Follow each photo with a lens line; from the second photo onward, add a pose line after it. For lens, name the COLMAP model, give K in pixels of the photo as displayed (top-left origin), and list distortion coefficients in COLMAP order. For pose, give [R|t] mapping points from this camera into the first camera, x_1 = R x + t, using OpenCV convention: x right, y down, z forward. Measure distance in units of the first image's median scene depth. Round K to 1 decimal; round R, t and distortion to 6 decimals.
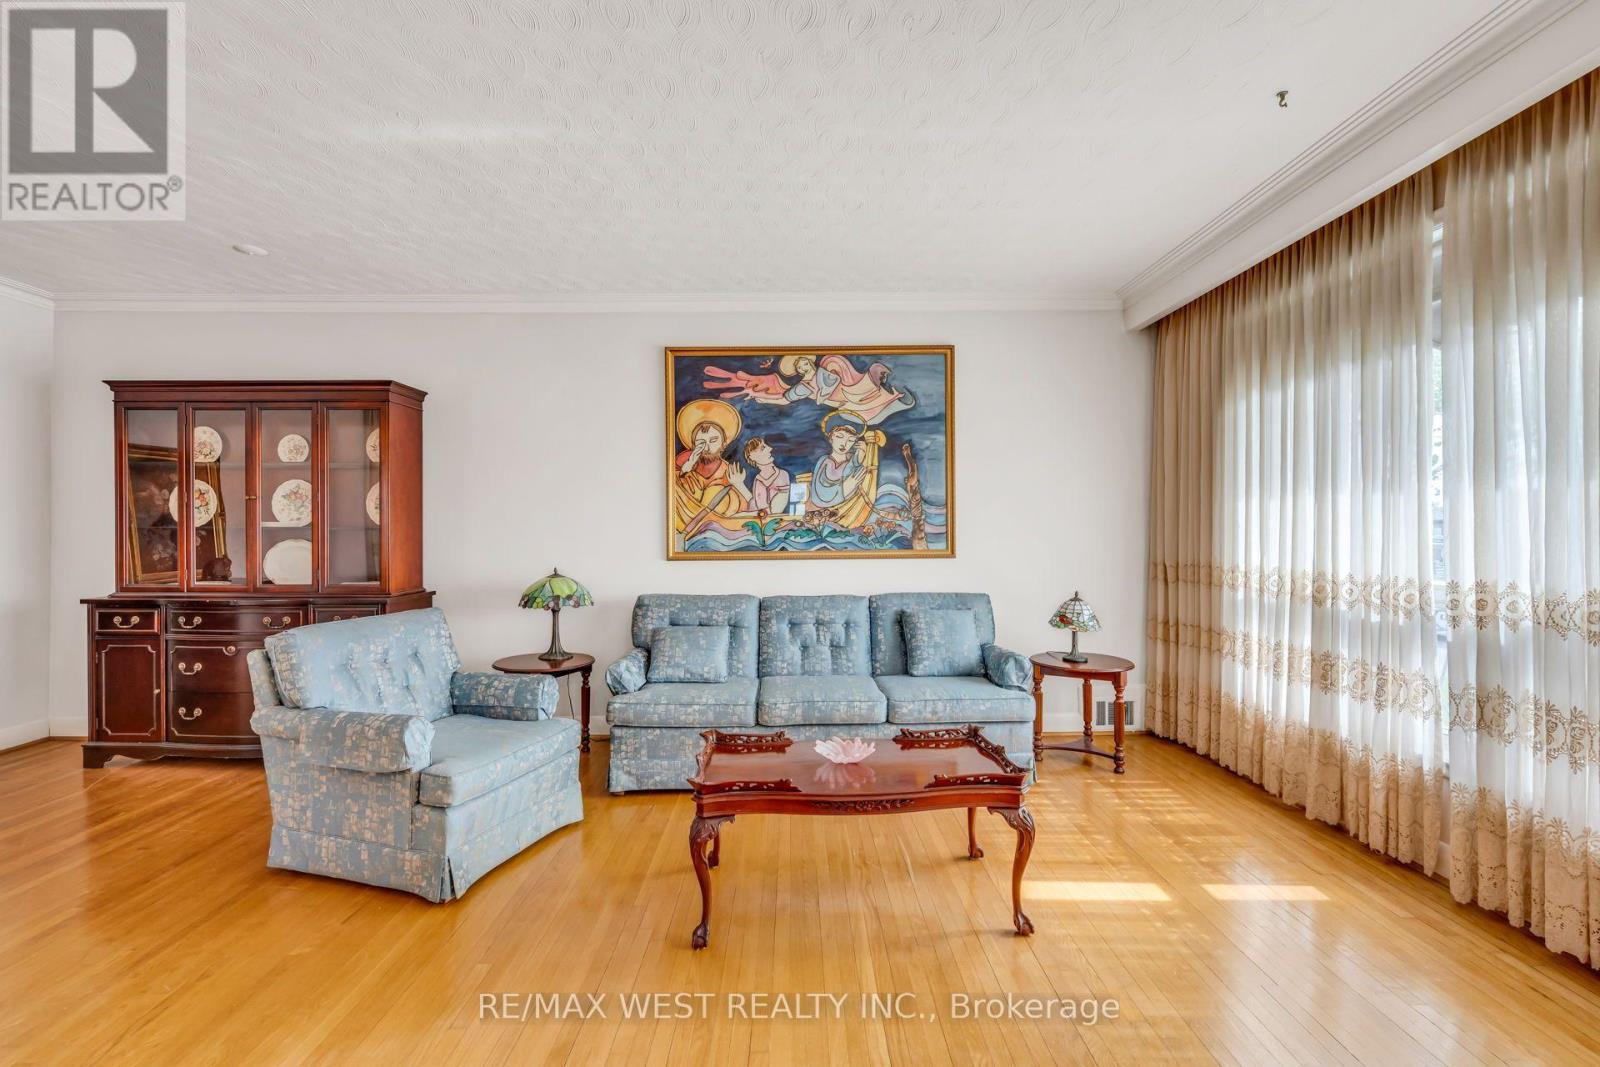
lens RADIAL K [[730.0, 0, 784.2], [0, 730.0, 532.0], [0, 0, 1]] dist [-0.001028, 0.000154]
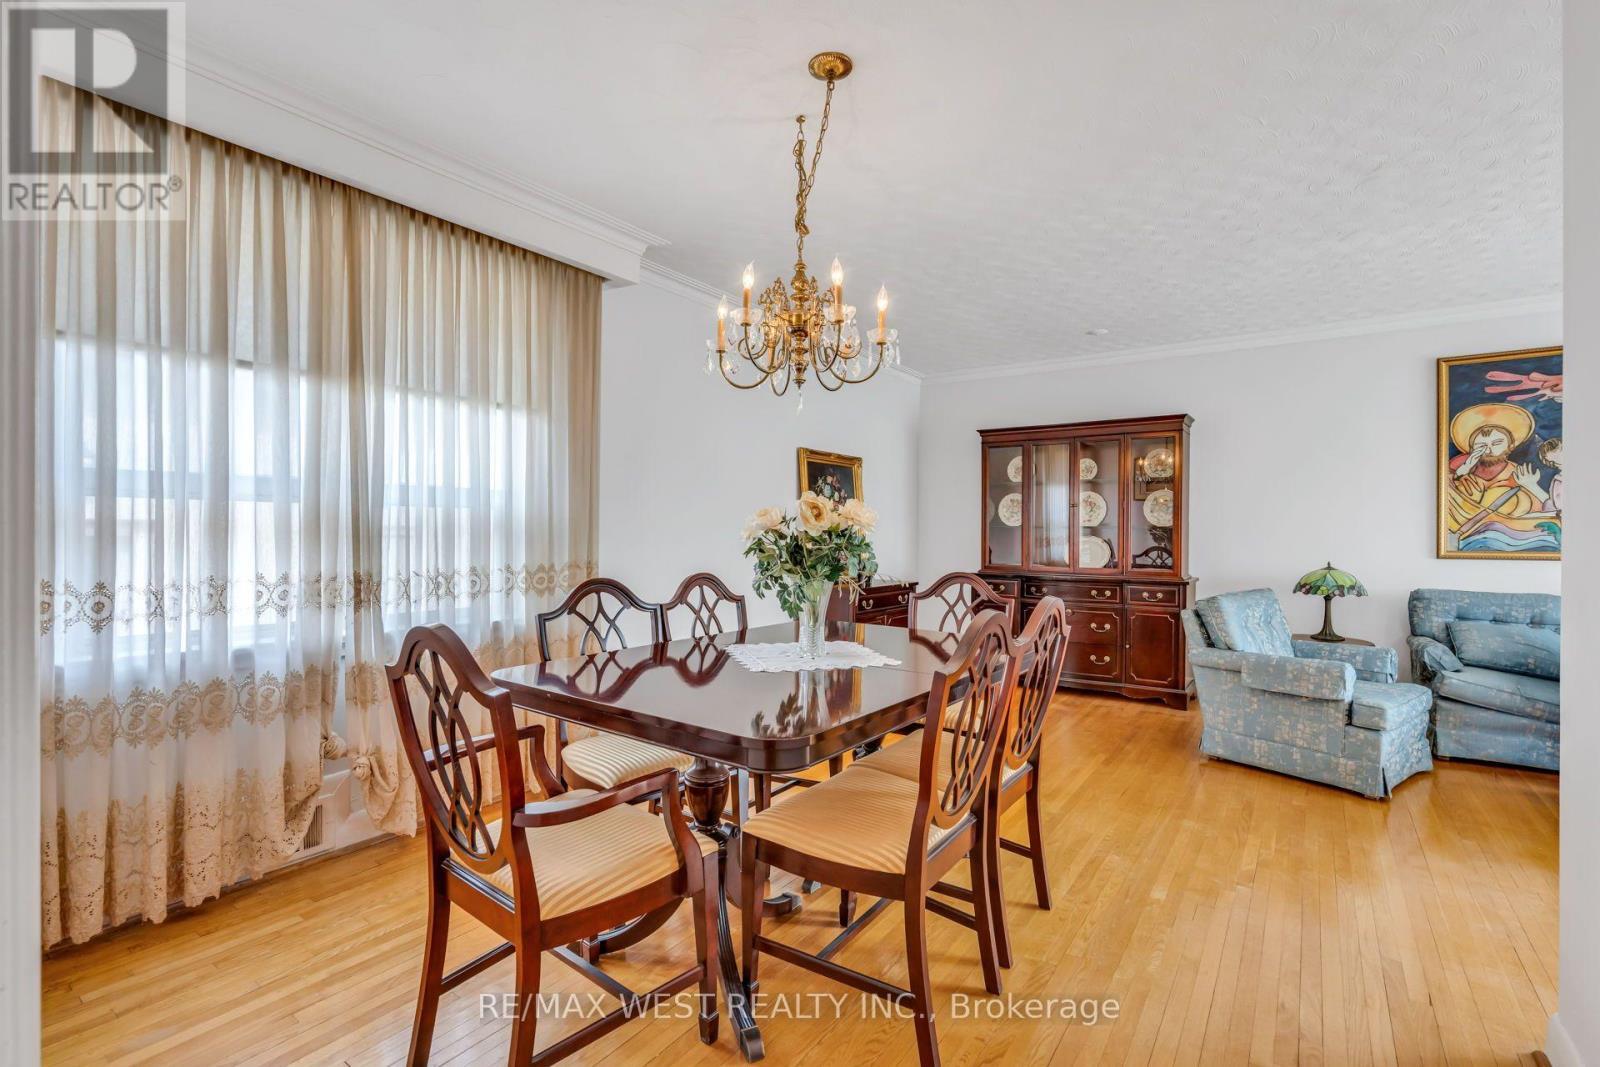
lens RADIAL K [[730.0, 0, 812.7], [0, 730.0, 535.1], [0, 0, 1]] dist [-0.001028, 0.000154]
pose [[0.819229, 0.009767, -0.573384, -0.306344], [-0.007180, 0.999951, 0.006774, 0.004283], [0.573422, -0.001433, 0.819259, -0.407976]]
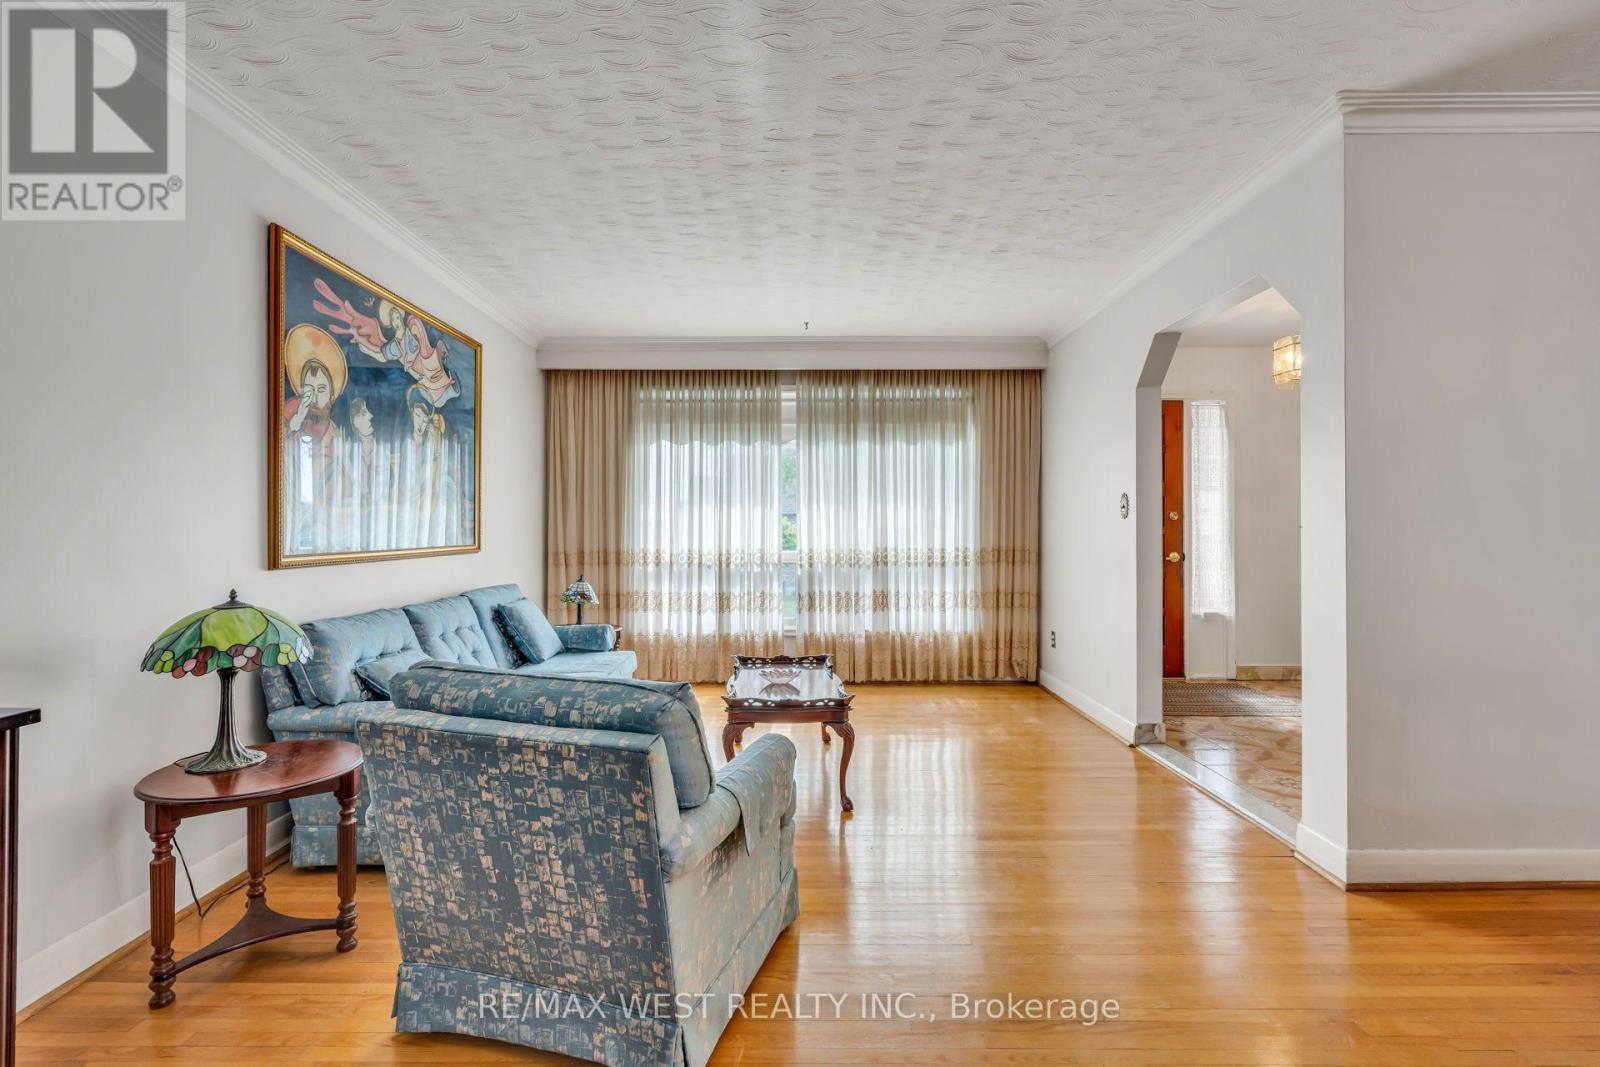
lens RADIAL K [[730.0, 0, 801.6], [0, 730.0, 525.4], [0, 0, 1]] dist [-0.001028, 0.000154]
pose [[-0.021124, 0.009640, 0.999730, -0.809789], [0.002210, 0.999952, -0.009595, 0.008197], [-0.999774, 0.002007, -0.021145, 0.588372]]
